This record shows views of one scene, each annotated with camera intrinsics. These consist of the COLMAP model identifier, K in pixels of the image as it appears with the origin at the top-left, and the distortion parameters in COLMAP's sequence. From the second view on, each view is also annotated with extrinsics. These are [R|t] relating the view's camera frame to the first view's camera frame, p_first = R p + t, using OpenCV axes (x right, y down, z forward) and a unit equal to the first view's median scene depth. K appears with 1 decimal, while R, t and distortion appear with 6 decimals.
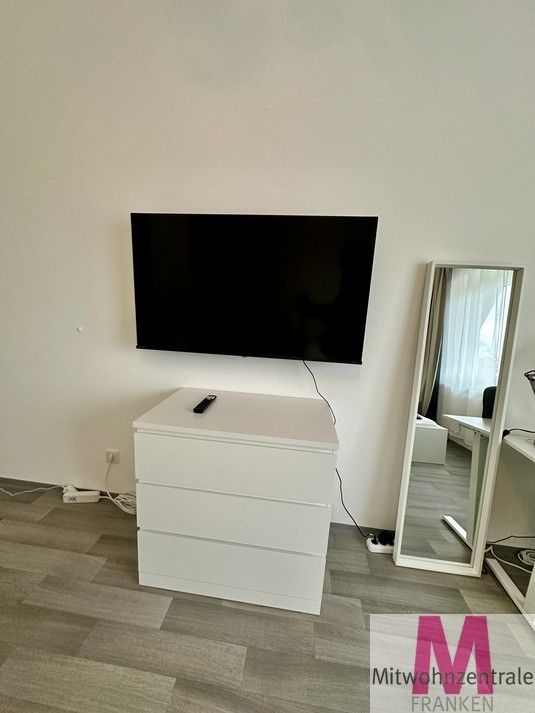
lens RADIAL K [[283.2, 0, 263.8], [0, 283.2, 350.6], [0, 0, 1]] dist [-0.005866, 0.000847]
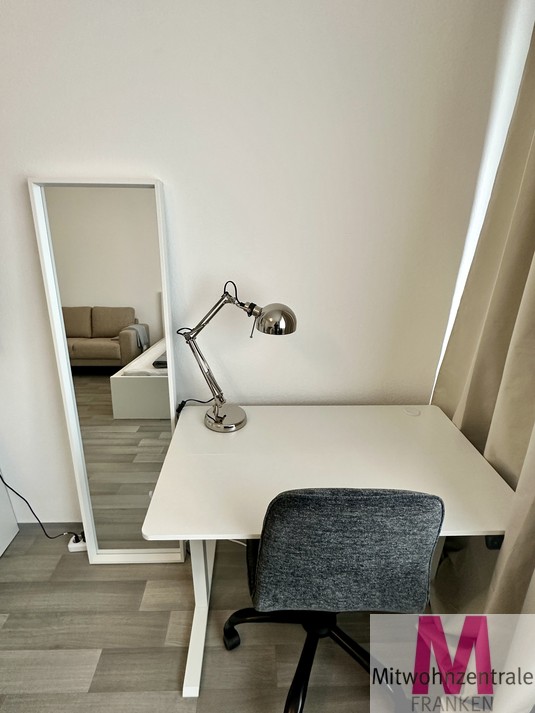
lens RADIAL K [[372.8, 0, 265.1], [0, 372.8, 351.5], [0, 0, 1]] dist [0.000888, -0.001864]
pose [[0.988039, -0.096505, 0.120276, 0.980094], [0.068258, 0.973096, 0.220055, -0.070138], [-0.138277, -0.209213, 0.968044, -0.018874]]
